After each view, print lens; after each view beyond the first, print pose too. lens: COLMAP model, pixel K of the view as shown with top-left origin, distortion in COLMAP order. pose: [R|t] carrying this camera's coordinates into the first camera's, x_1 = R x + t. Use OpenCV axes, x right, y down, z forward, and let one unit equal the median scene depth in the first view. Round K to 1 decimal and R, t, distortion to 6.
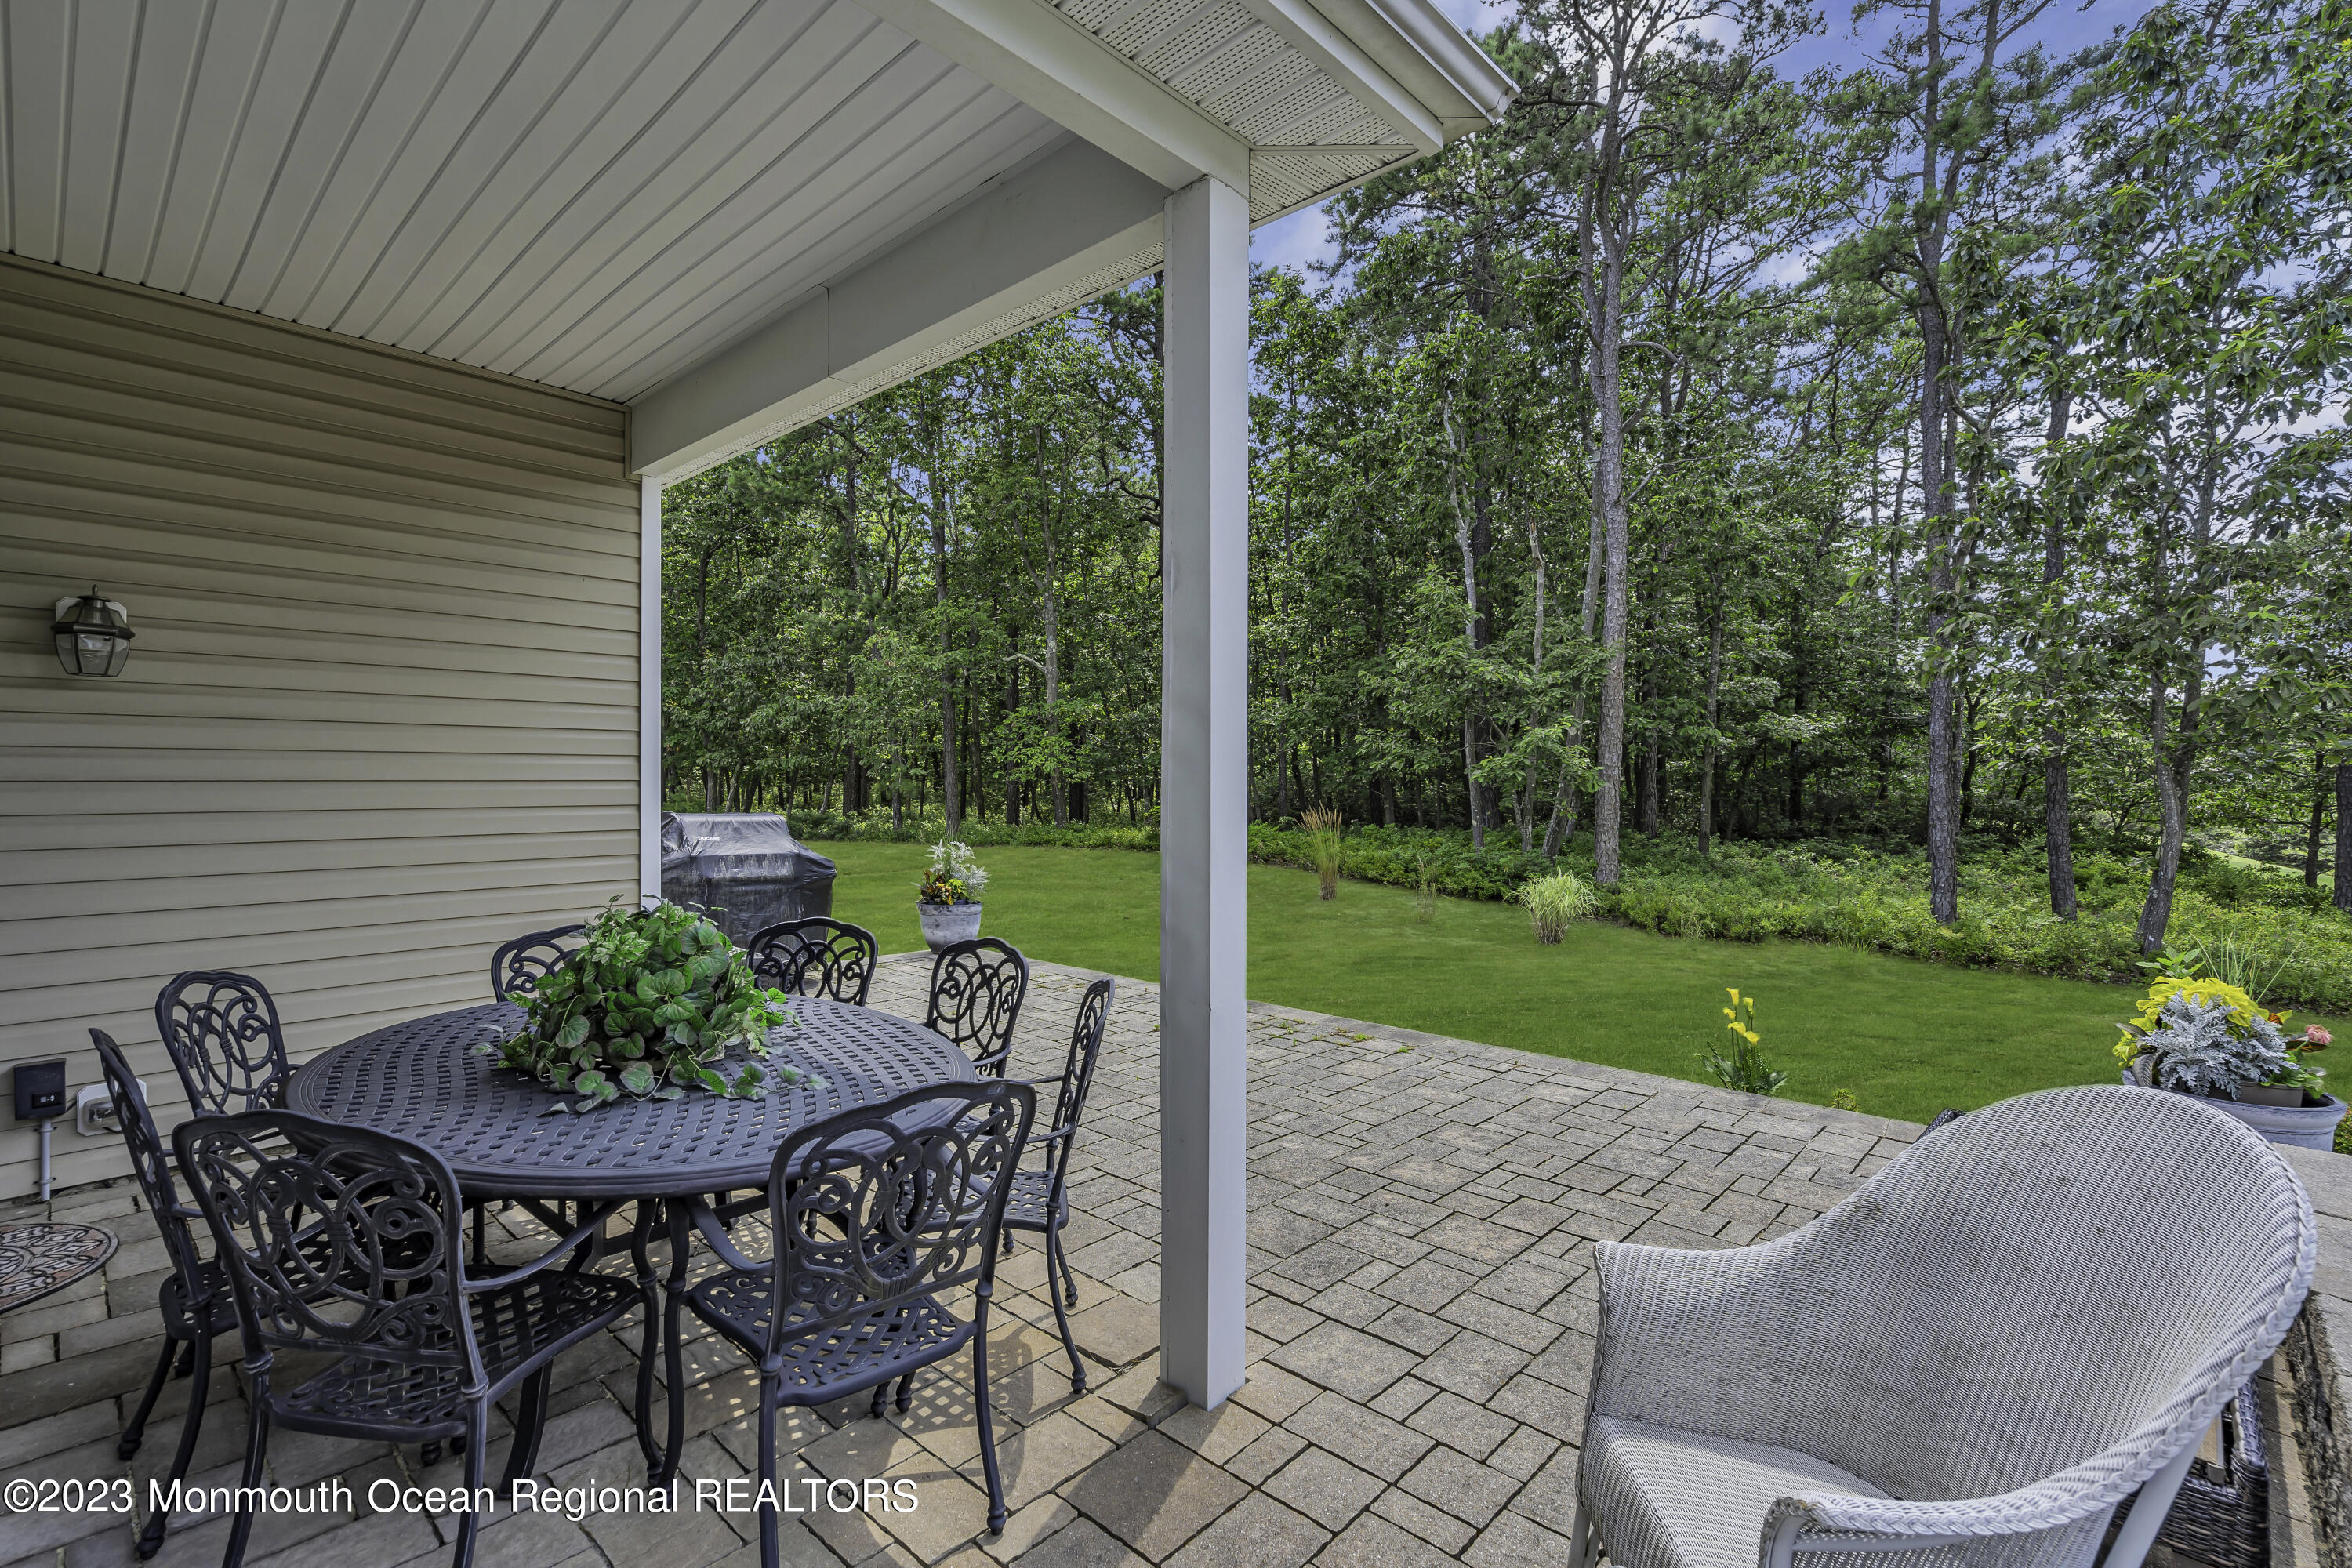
lens RADIAL K [[1066.1, 0, 1170.2], [0, 1066.1, 779.3], [0, 0, 1]] dist [0.002565, 0.000716]
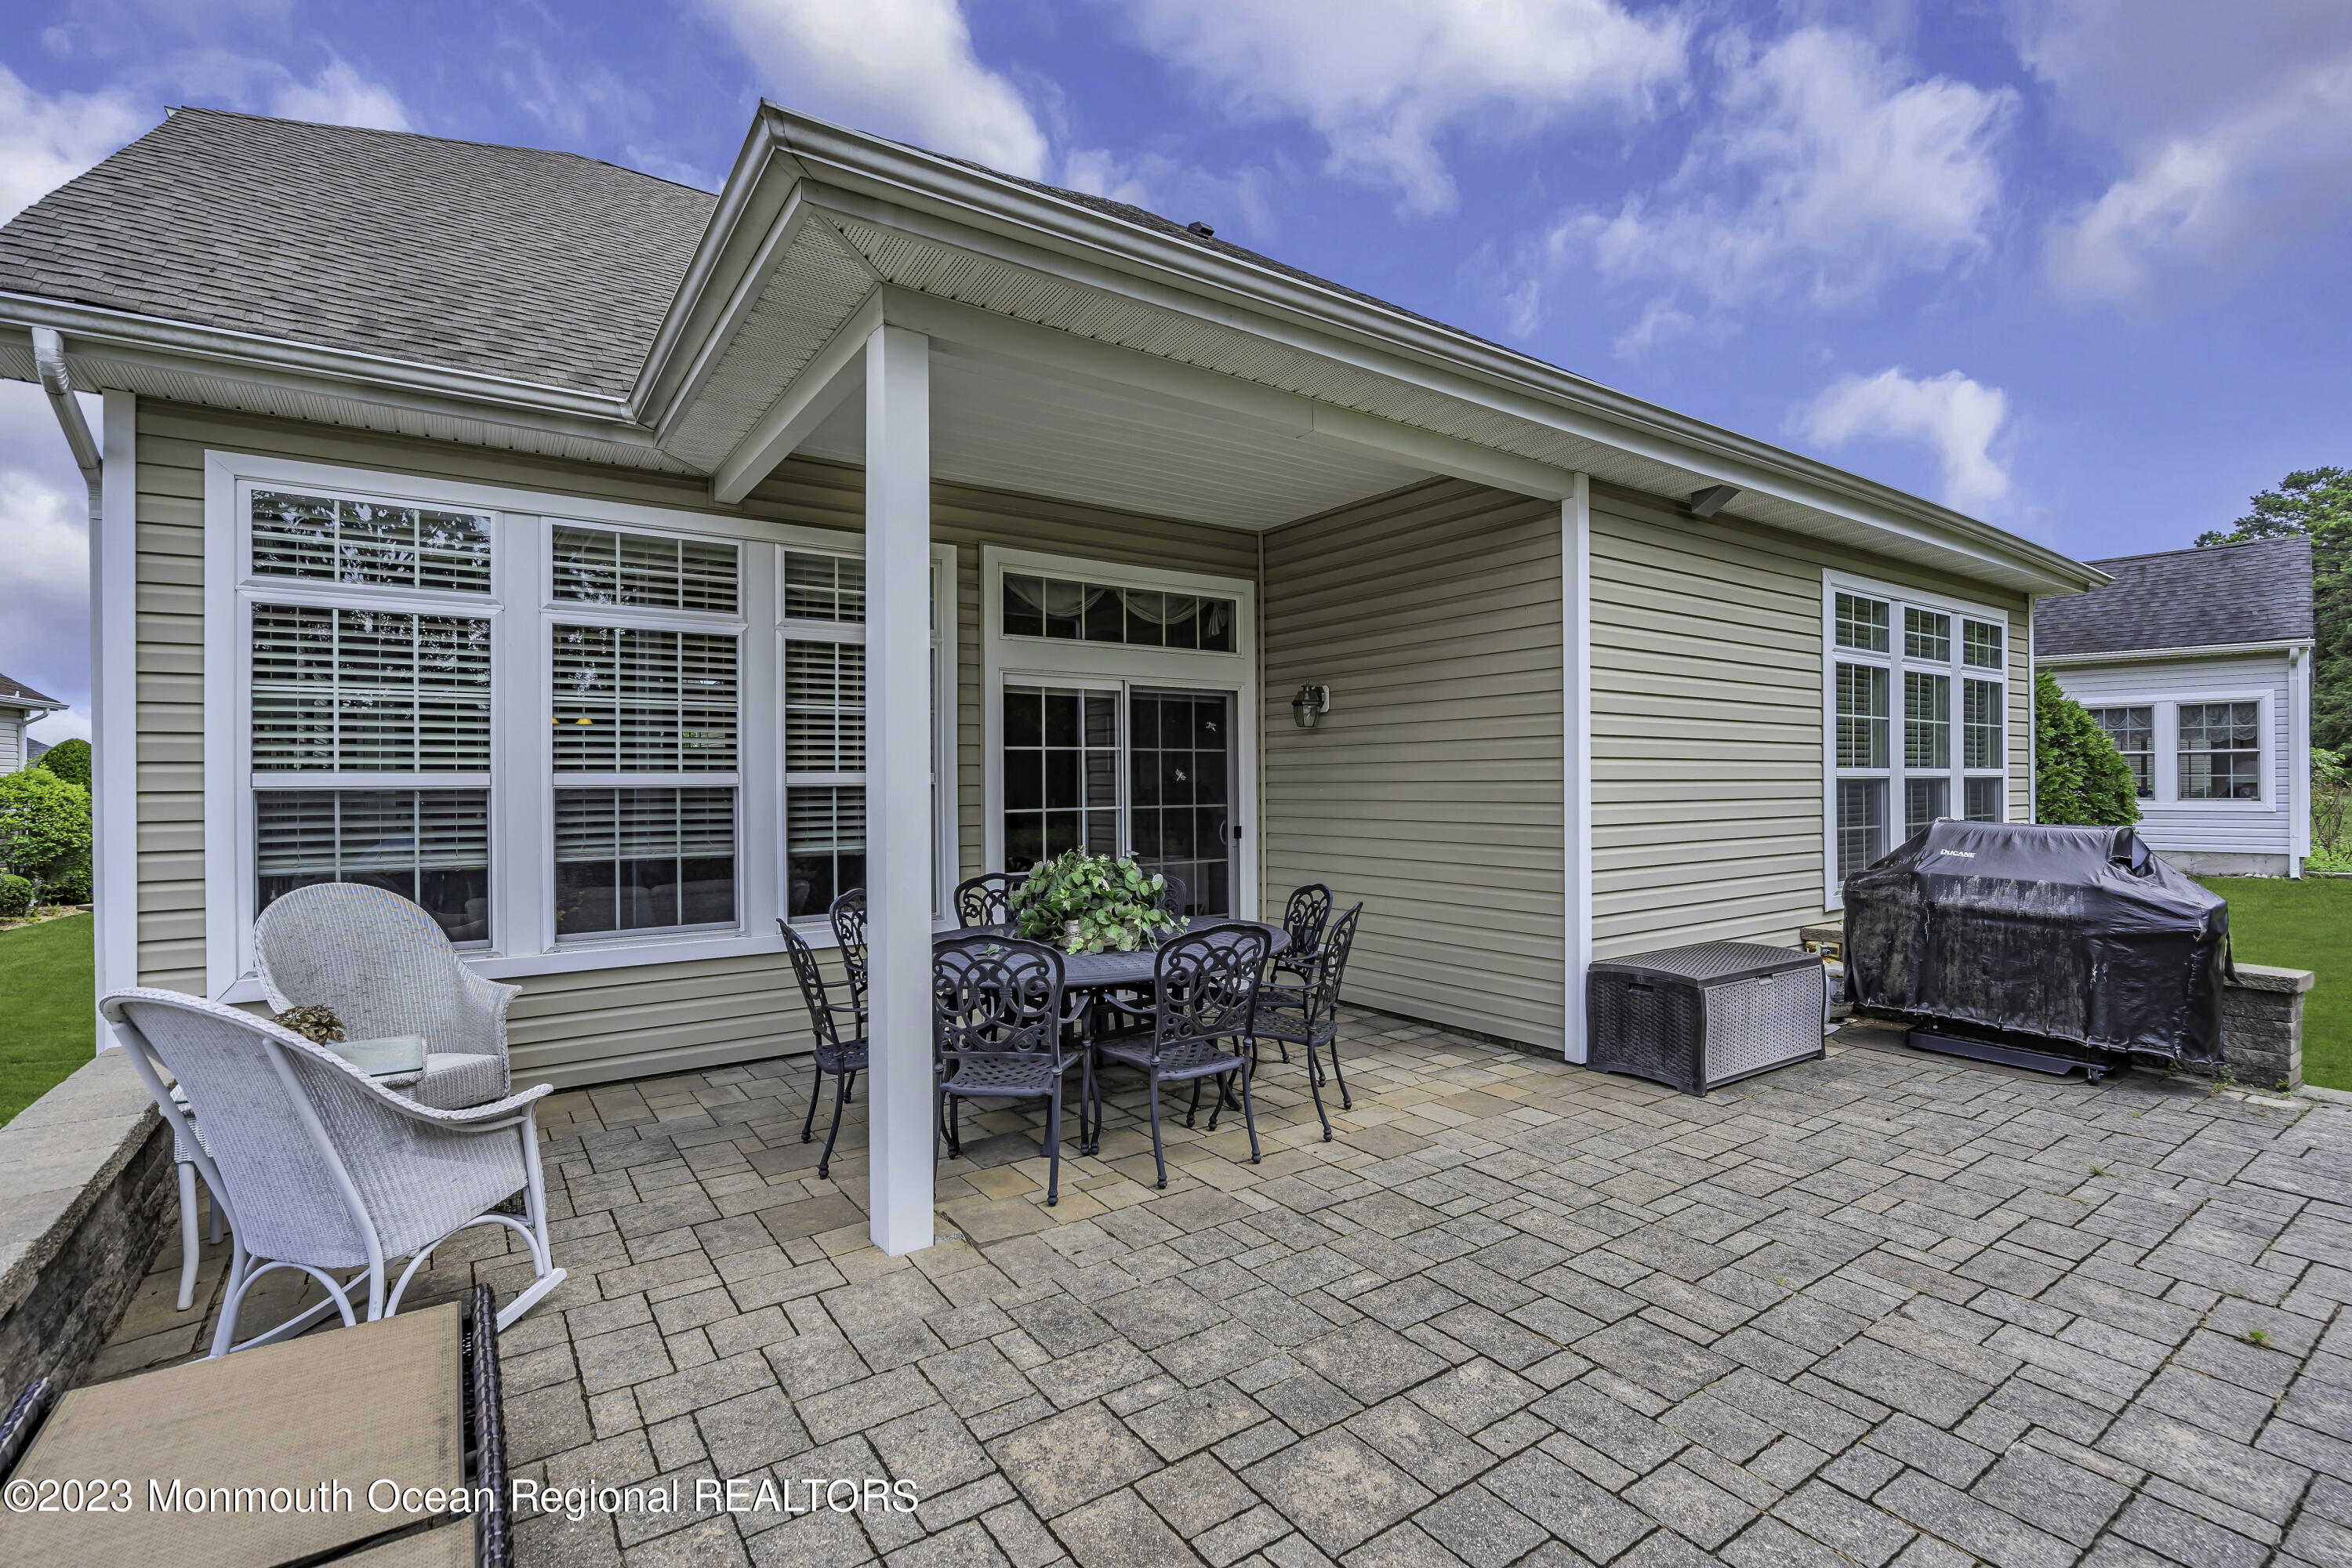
lens RADIAL K [[1066.1, 0, 1170.2], [0, 1066.1, 779.3], [0, 0, 1]] dist [0.002565, 0.000716]
pose [[-0.206561, -0.006903, -0.978409, 0.777177], [0.002092, 0.999970, -0.007497, 0.008849], [0.978431, -0.003595, -0.206540, 0.998444]]
